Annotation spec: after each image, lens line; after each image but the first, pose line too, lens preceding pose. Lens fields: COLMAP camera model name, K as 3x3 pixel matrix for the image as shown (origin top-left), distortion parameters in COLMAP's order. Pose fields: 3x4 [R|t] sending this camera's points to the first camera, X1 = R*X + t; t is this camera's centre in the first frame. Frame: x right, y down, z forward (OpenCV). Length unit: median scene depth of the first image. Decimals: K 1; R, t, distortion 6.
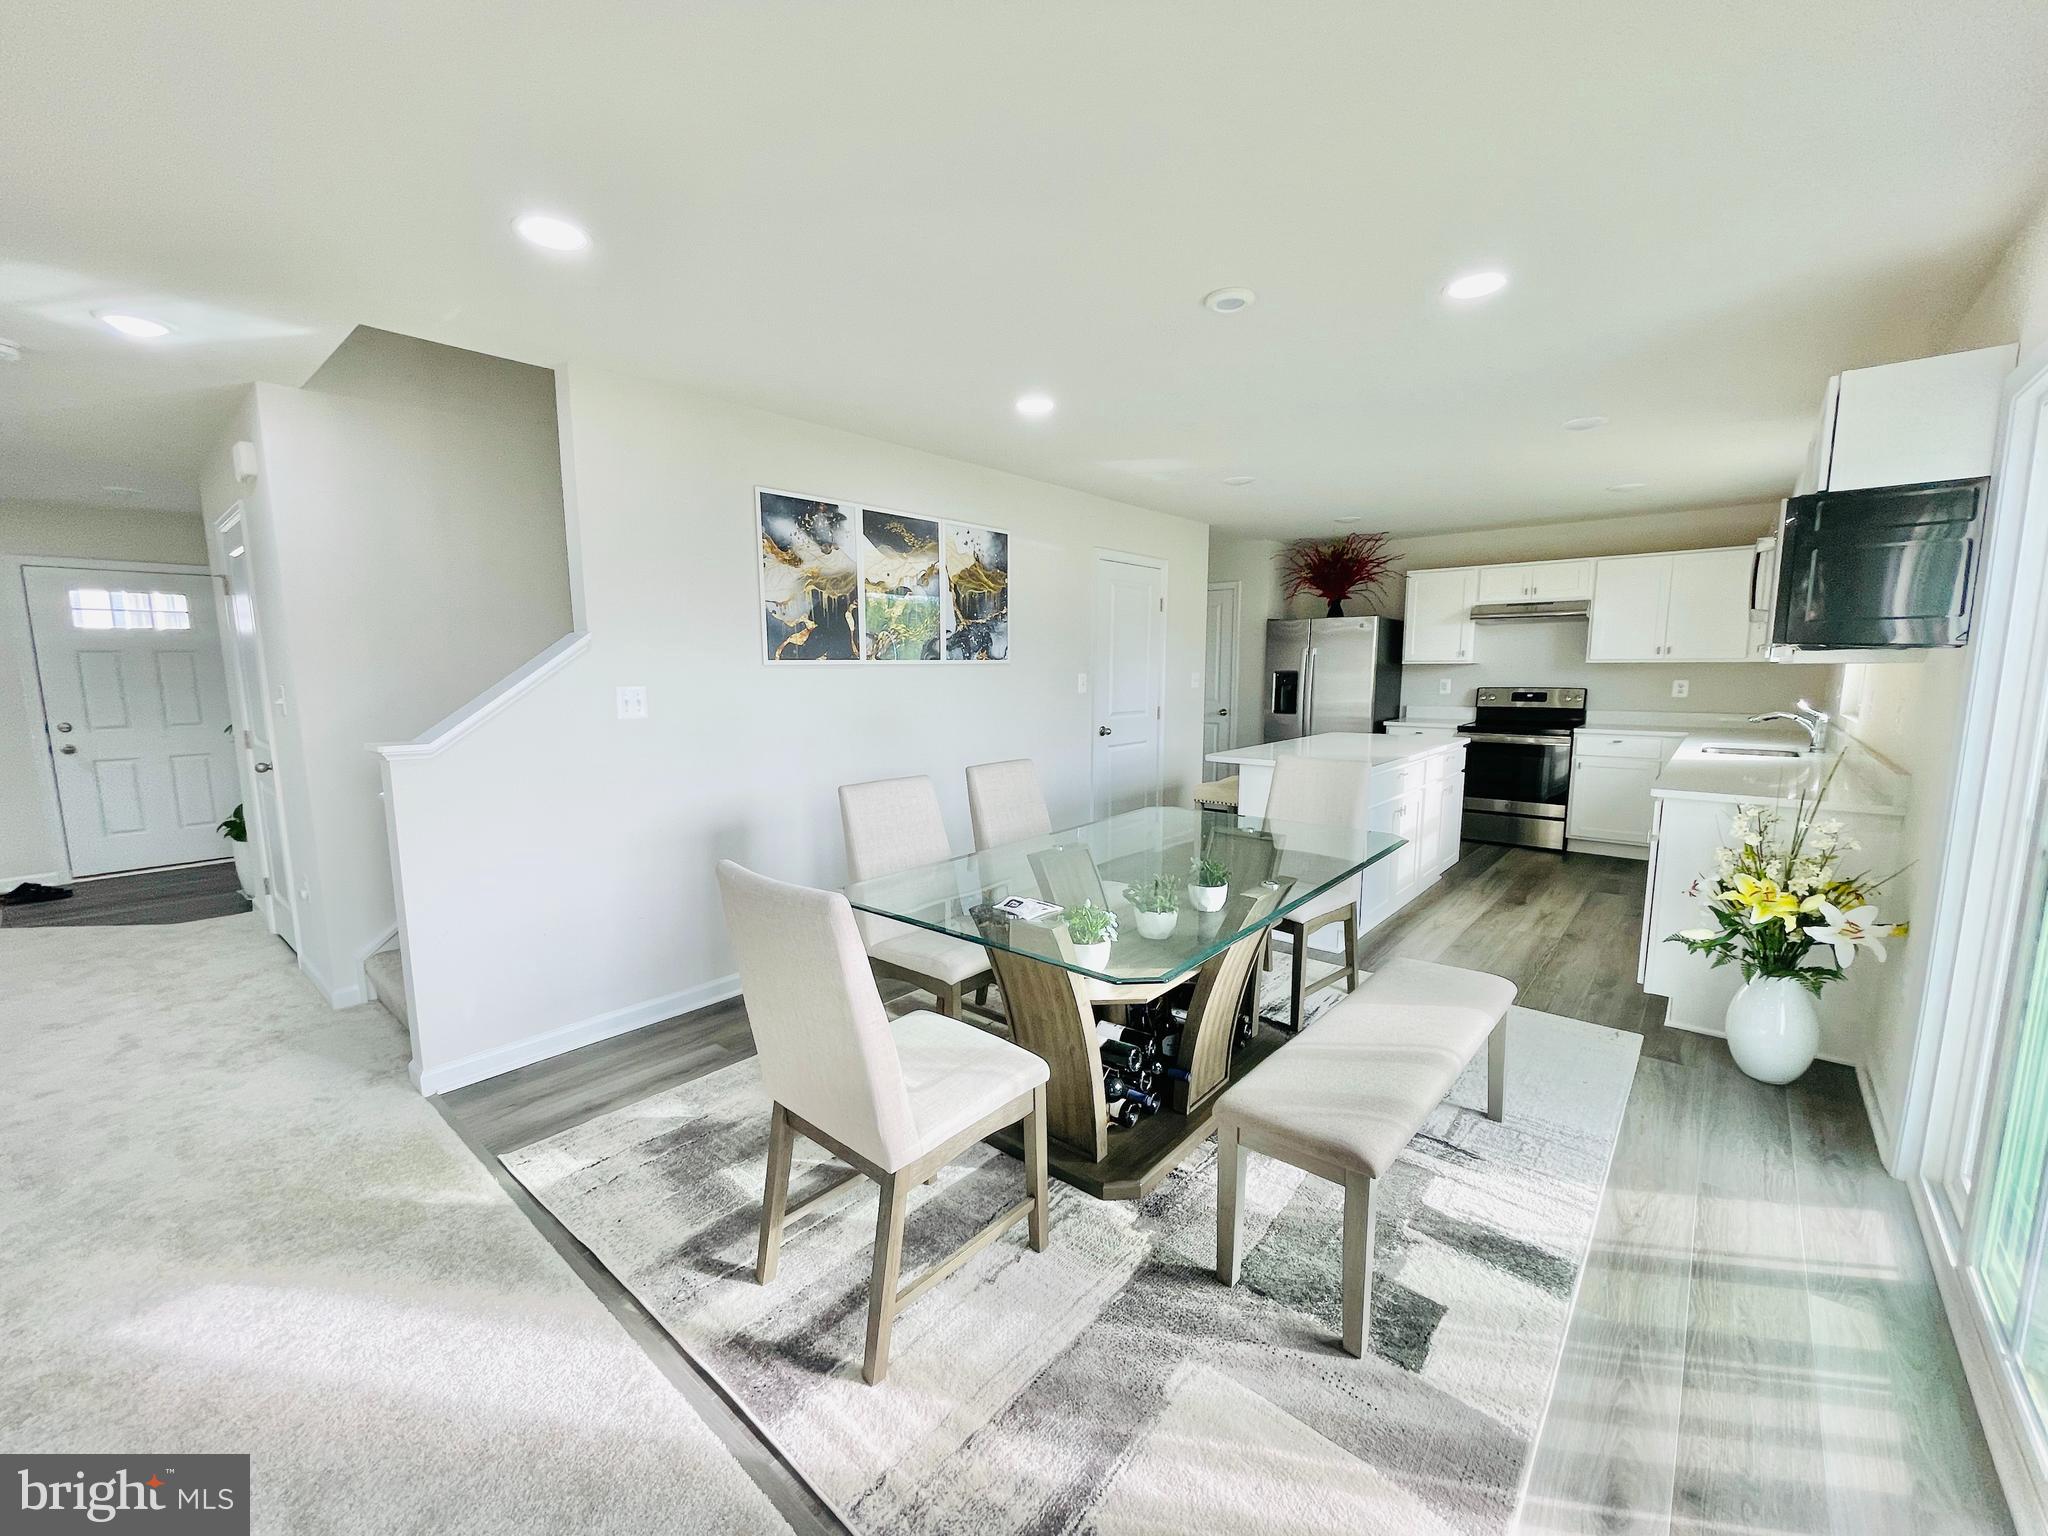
lens RADIAL K [[826.1, 0, 1009.1], [0, 826.1, 779.5], [0, 0, 1]] dist [-0.001117, 0.000087]
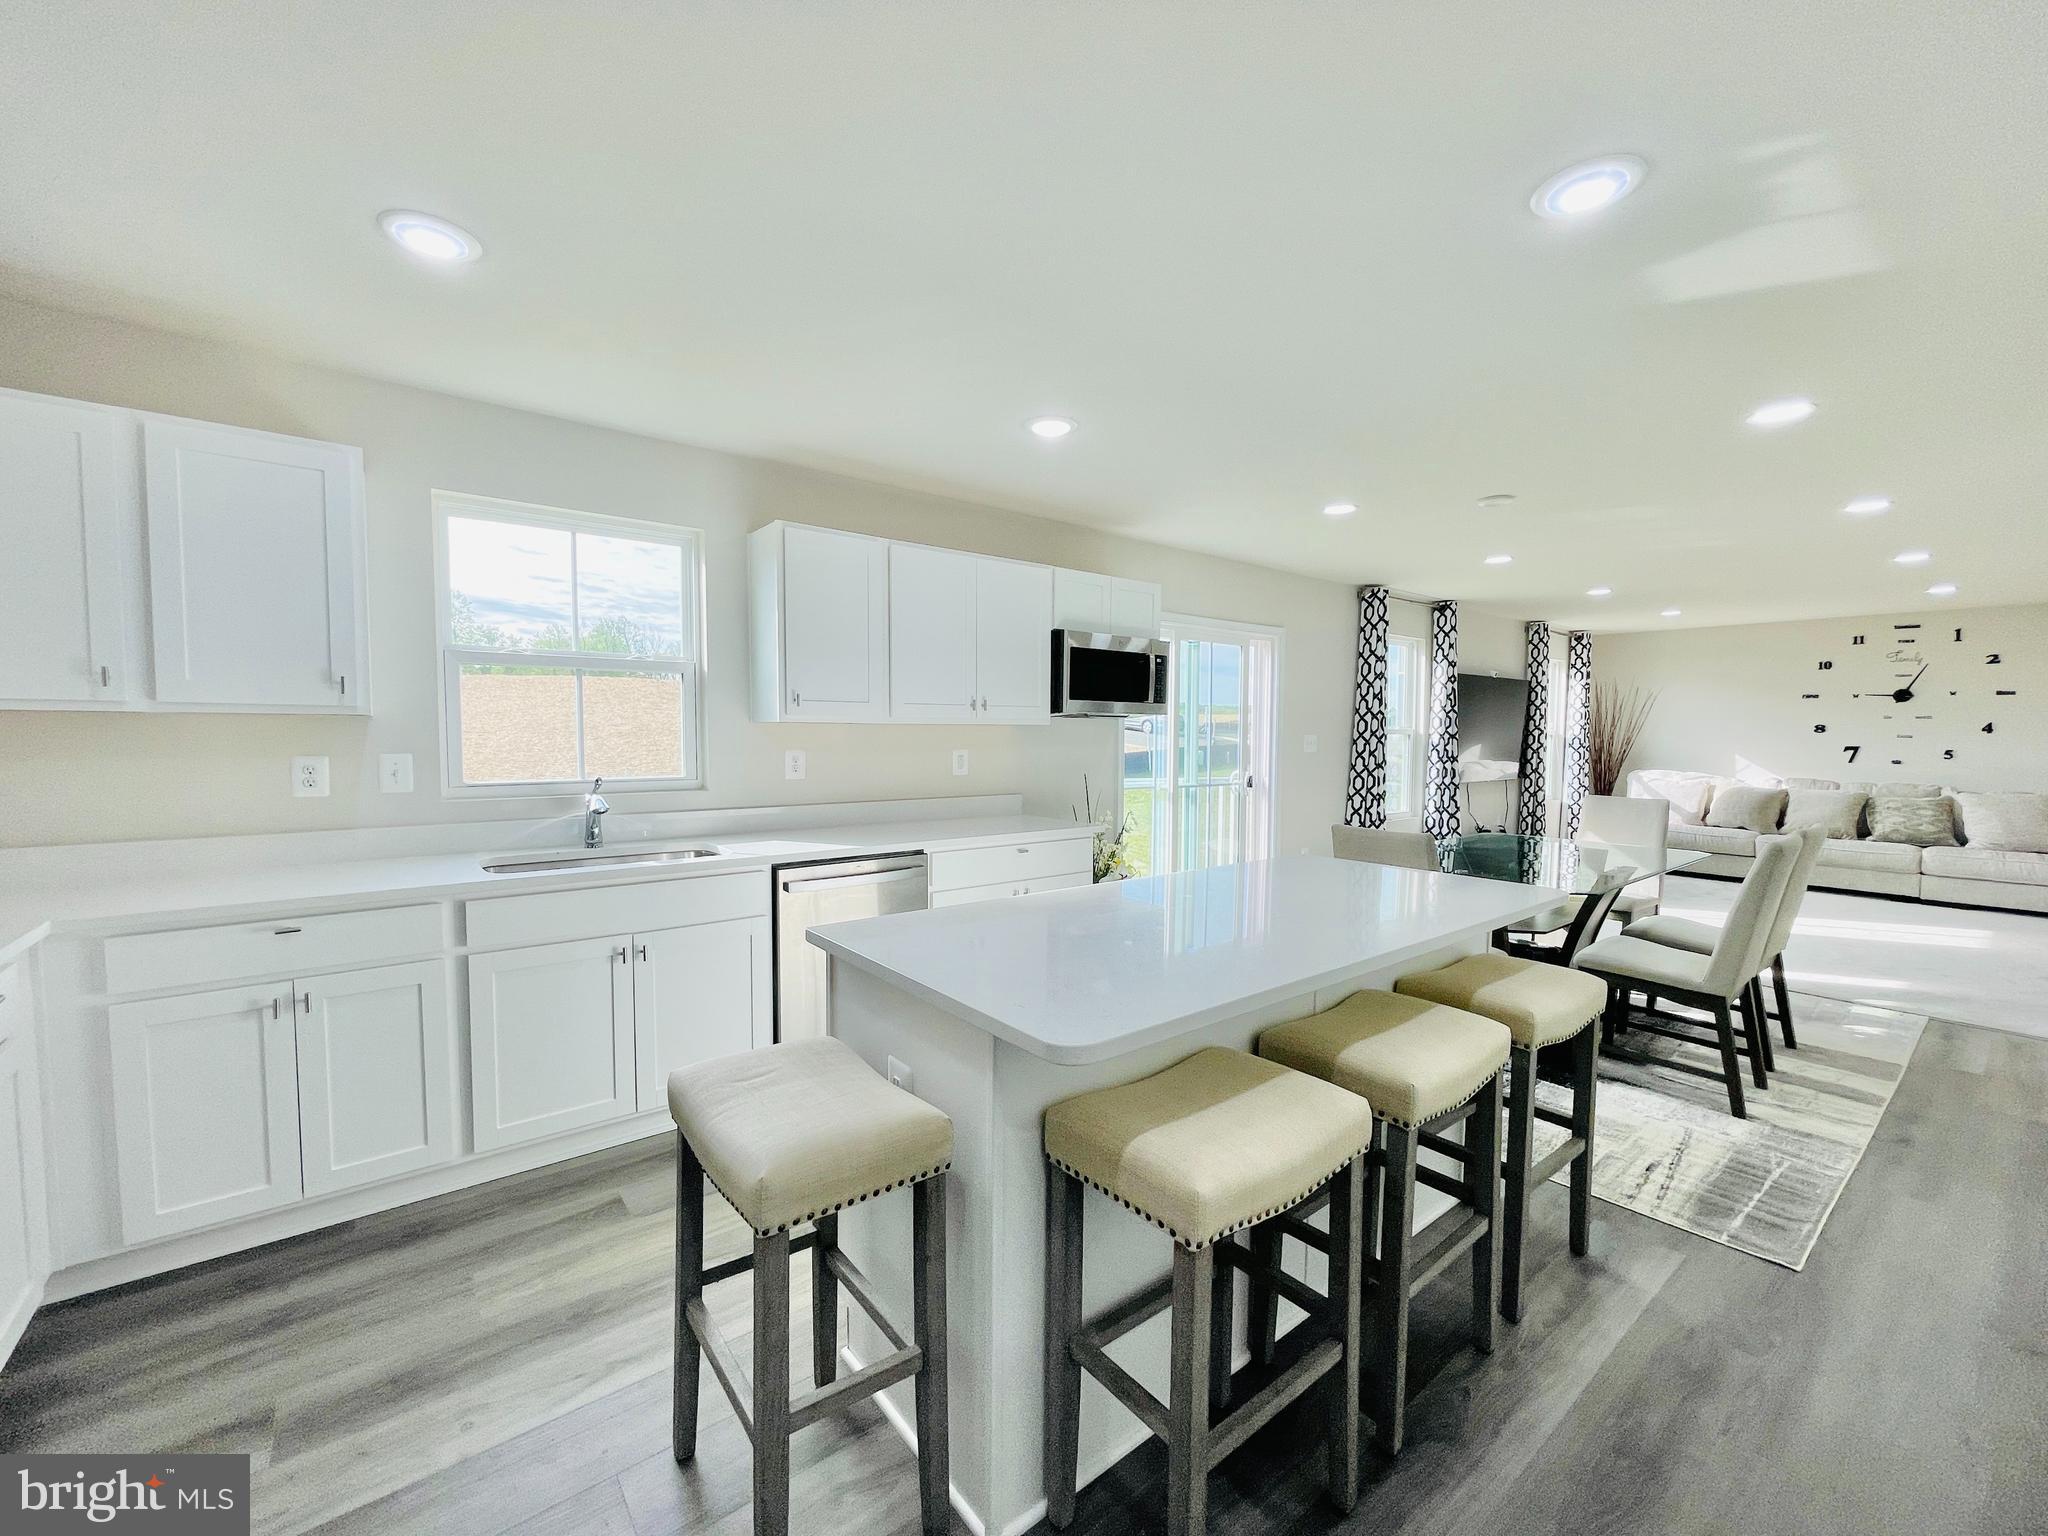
lens RADIAL K [[826.1, 0, 1009.0], [0, 826.1, 754.8], [0, 0, 1]] dist [-0.001117, 0.000087]
pose [[-0.982644, -0.012890, 0.185052, 0.335735], [0.021262, 0.983182, 0.181386, -0.162146], [-0.184278, 0.182173, -0.965844, 1.123087]]
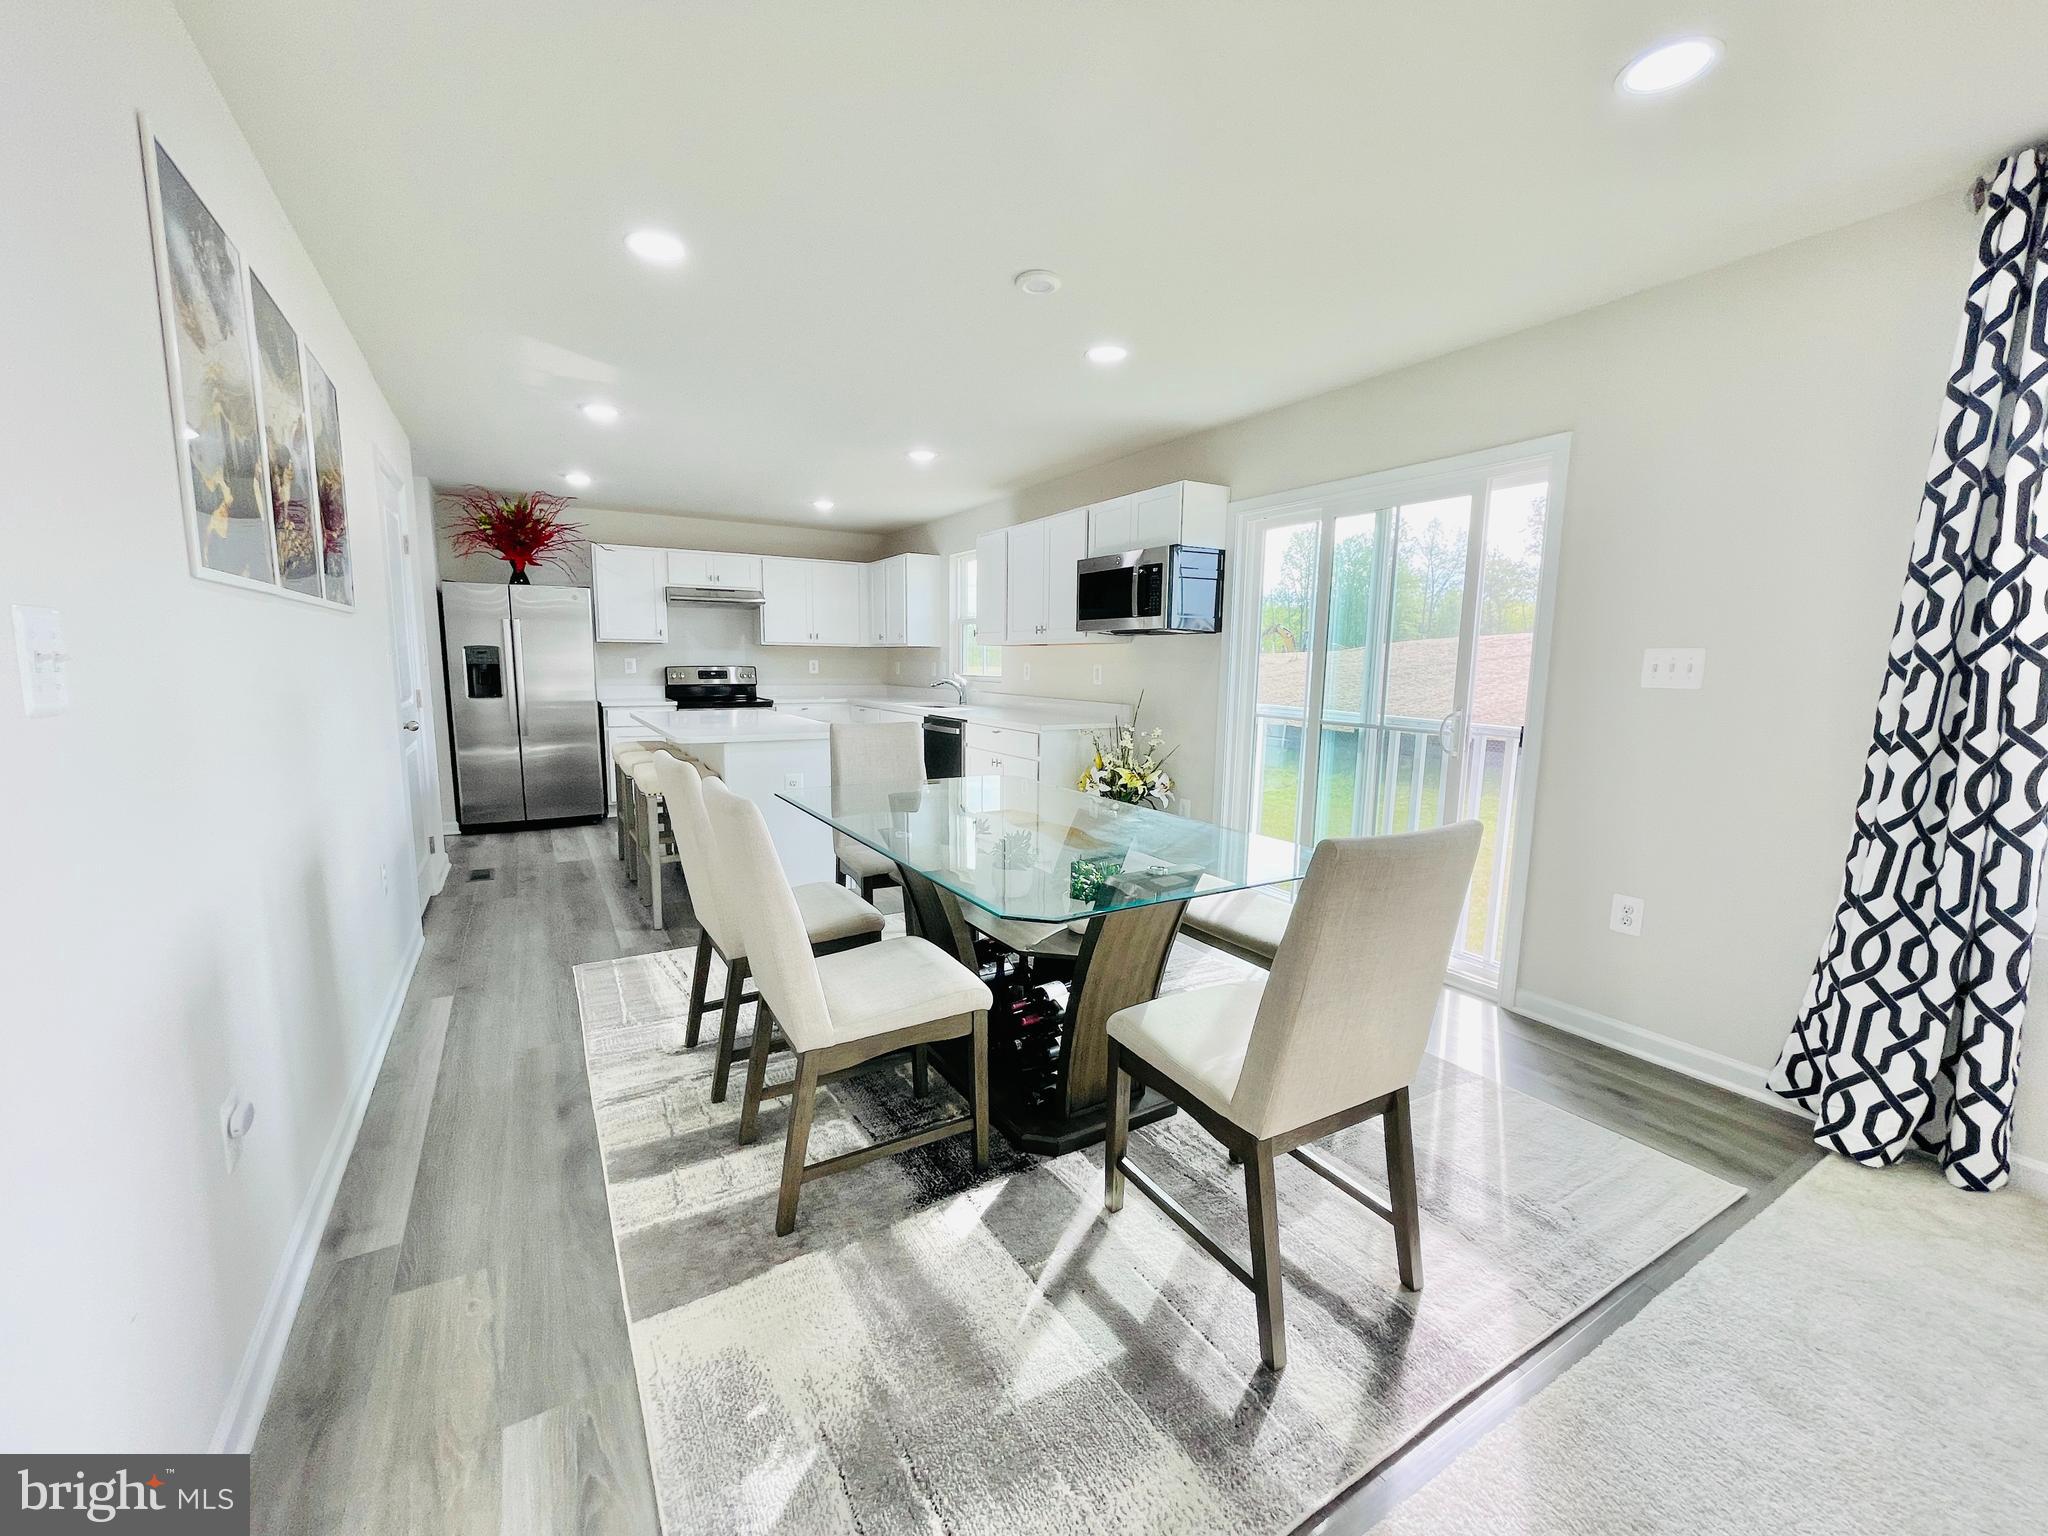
lens RADIAL K [[826.1, 0, 1005.6], [0, 826.1, 775.8], [0, 0, 1]] dist [-0.001117, 0.000087]
pose [[0.313074, -0.120631, 0.942037, -0.343864], [0.116020, 0.989329, 0.088130, -0.018800], [-0.942616, 0.081704, 0.323729, 0.304311]]
